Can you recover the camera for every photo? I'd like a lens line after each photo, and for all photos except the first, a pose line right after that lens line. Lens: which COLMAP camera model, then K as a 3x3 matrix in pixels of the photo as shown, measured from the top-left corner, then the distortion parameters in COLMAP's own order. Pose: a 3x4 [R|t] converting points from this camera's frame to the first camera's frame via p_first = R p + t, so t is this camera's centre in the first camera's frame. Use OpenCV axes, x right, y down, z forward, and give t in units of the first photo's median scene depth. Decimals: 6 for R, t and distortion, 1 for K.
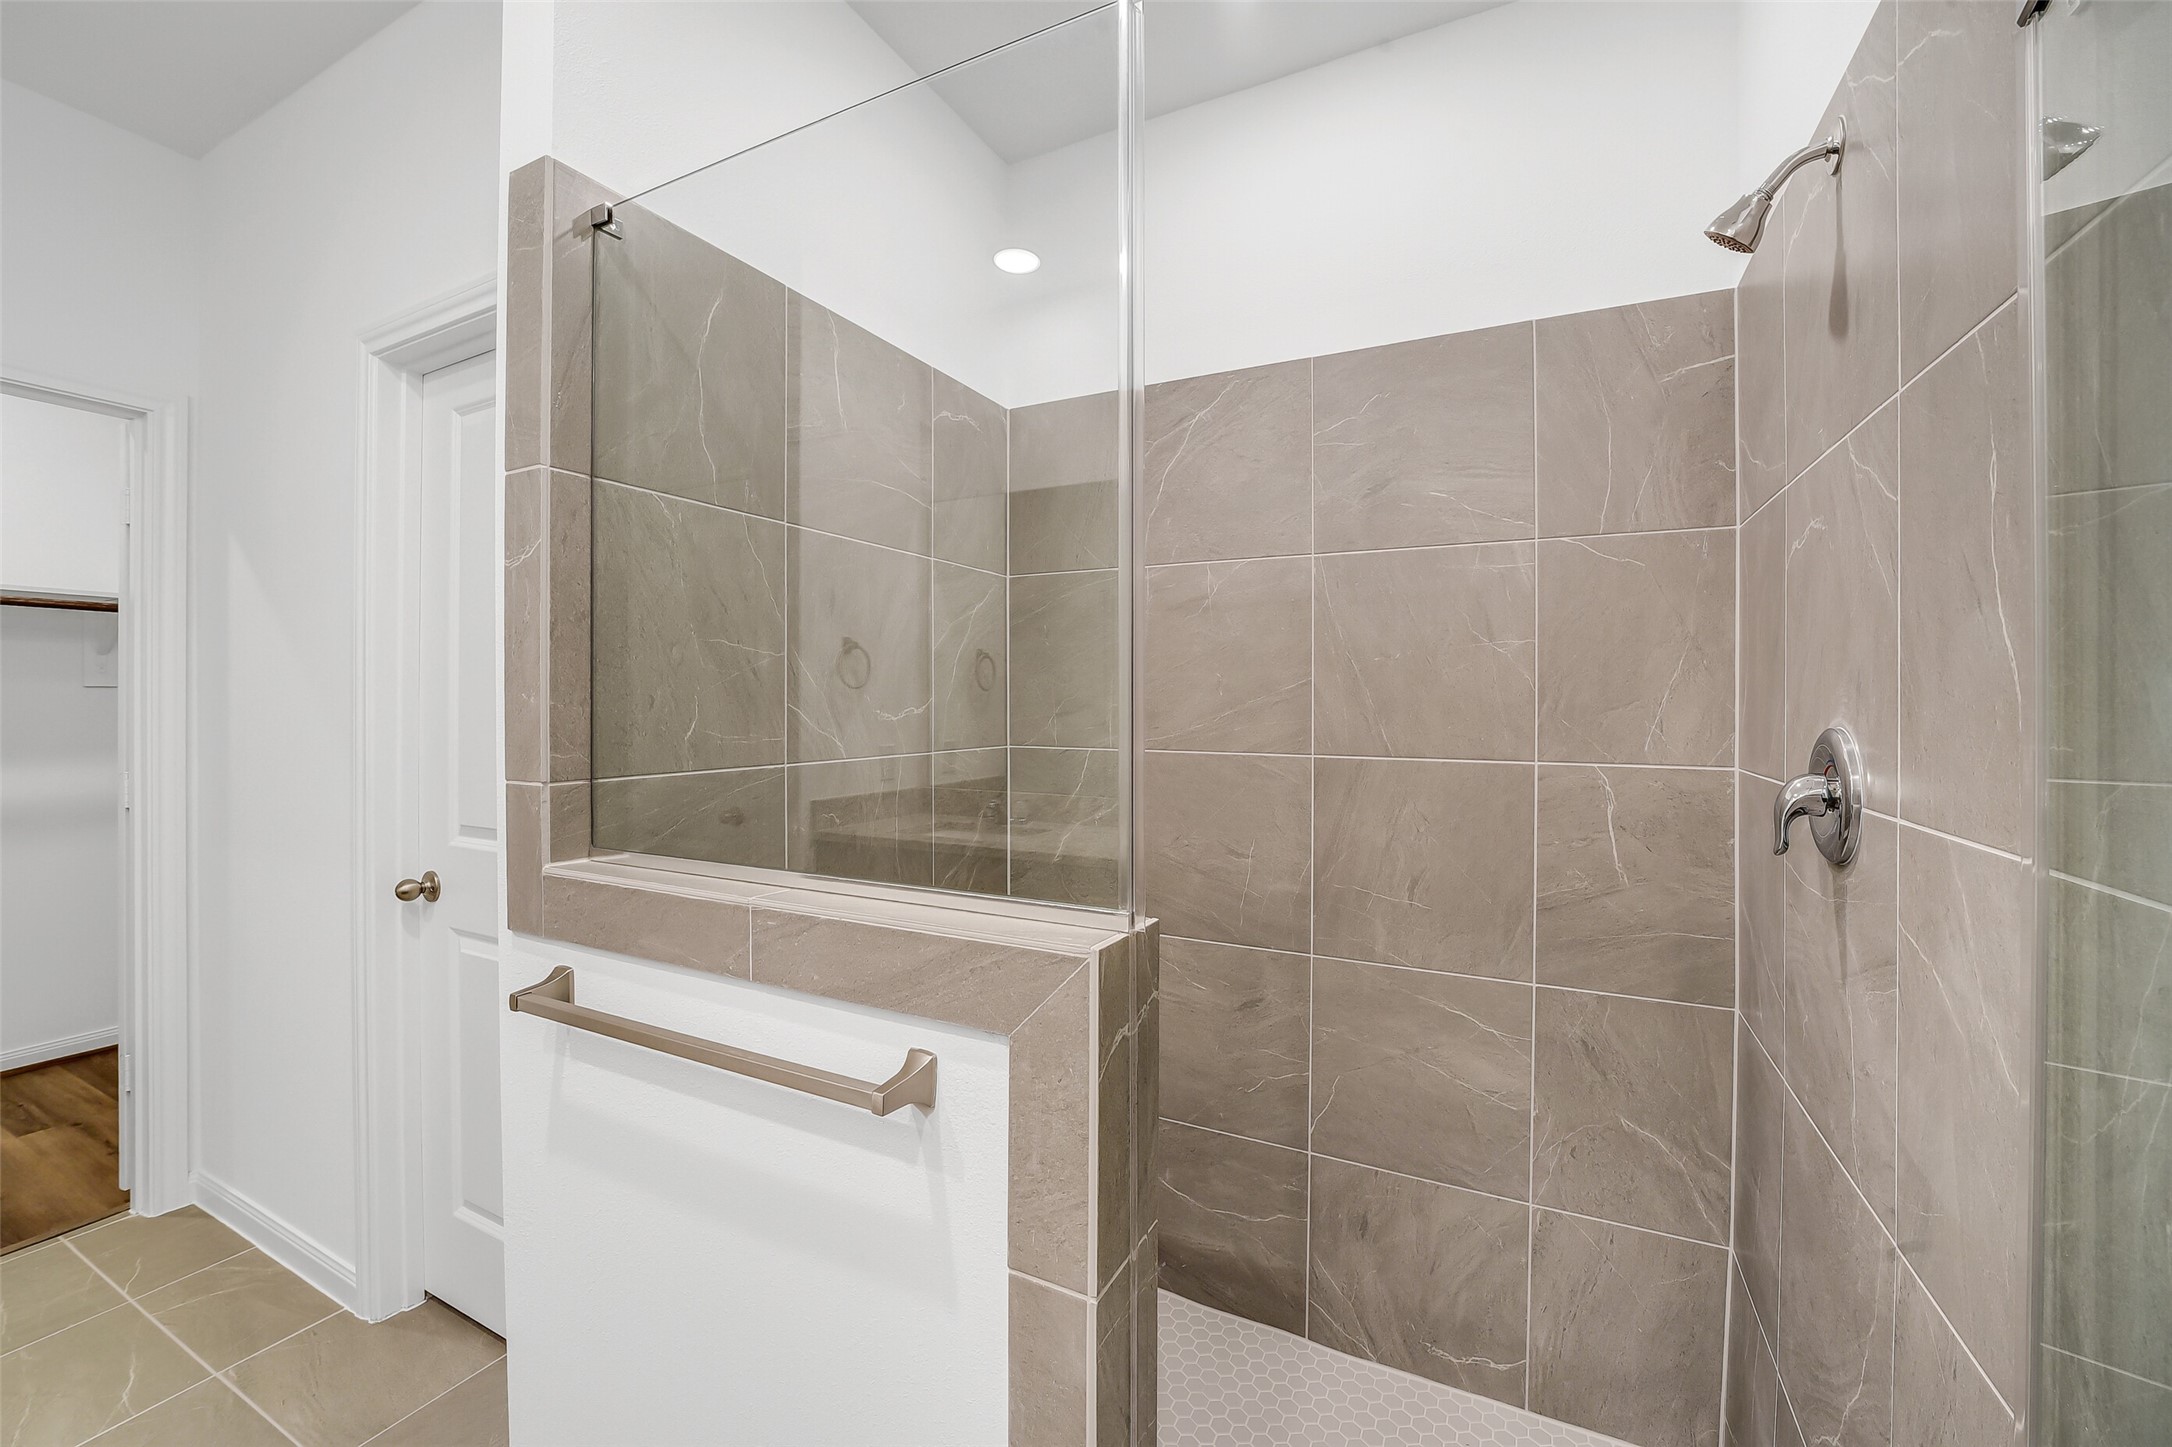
lens RADIAL K [[827.5, 0, 1086.5], [0, 827.5, 702.3], [0, 0, 1]] dist [-0.041500, 0.007197]
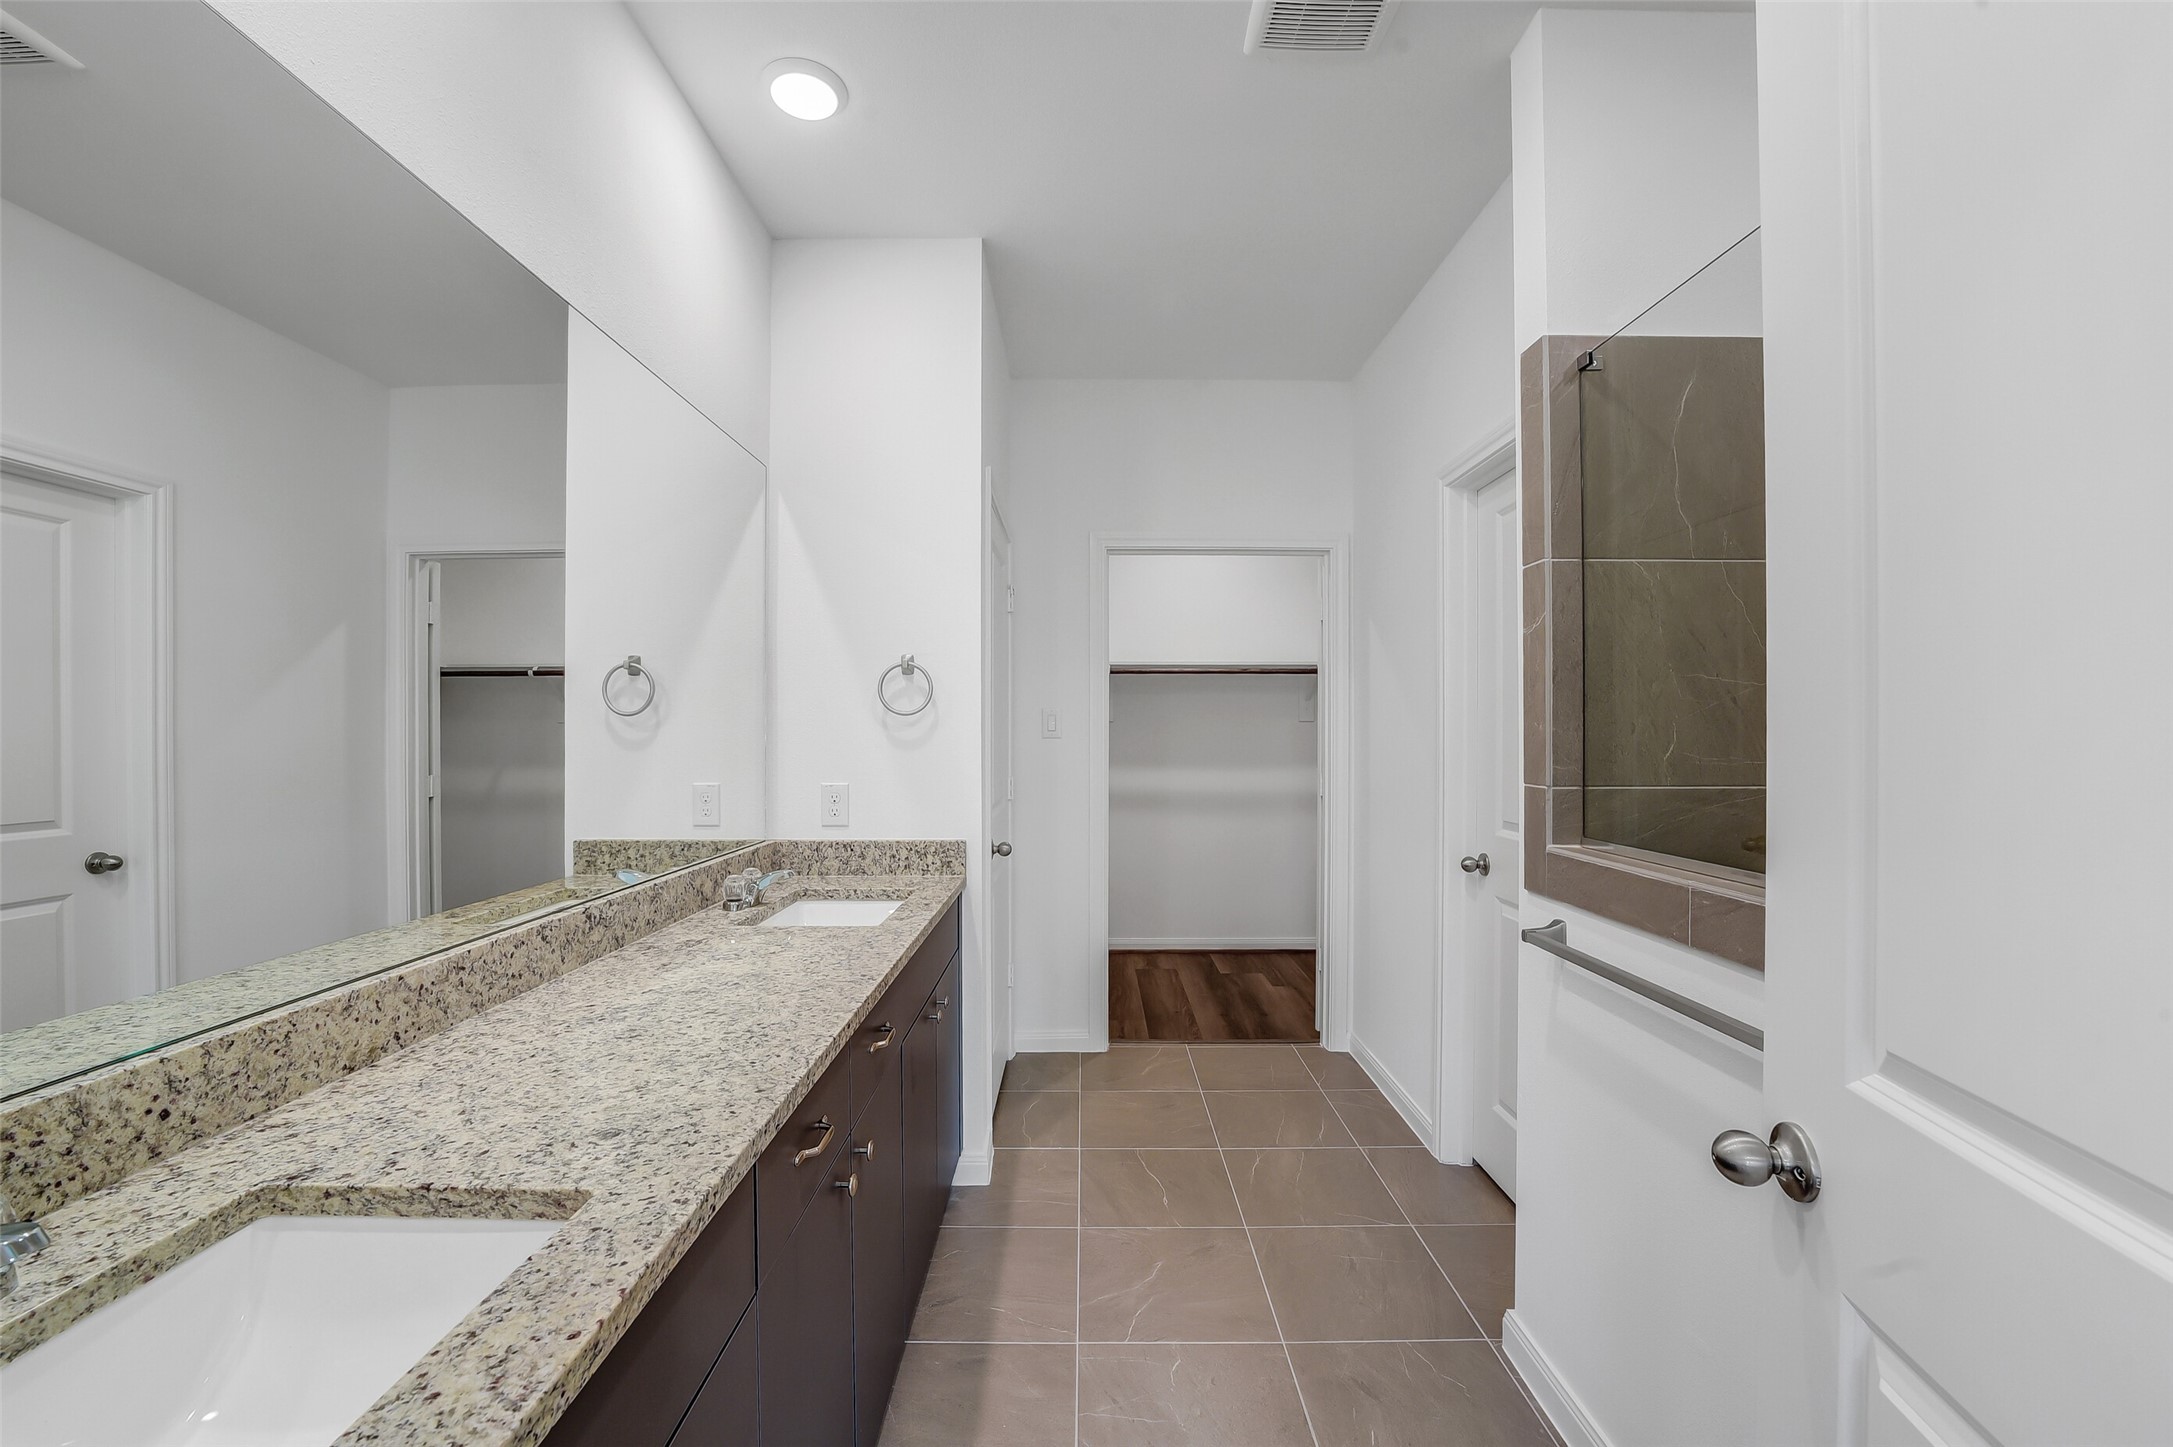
lens RADIAL K [[883.3, 0, 1082.3], [0, 883.3, 731.4], [0, 0, 1]] dist [-0.000287, -0.000097]
pose [[0.428136, -0.001792, -0.903712, 0.342842], [-0.000261, 0.999998, -0.002106, 0.007891], [0.903714, 0.001138, 0.428135, -0.354321]]
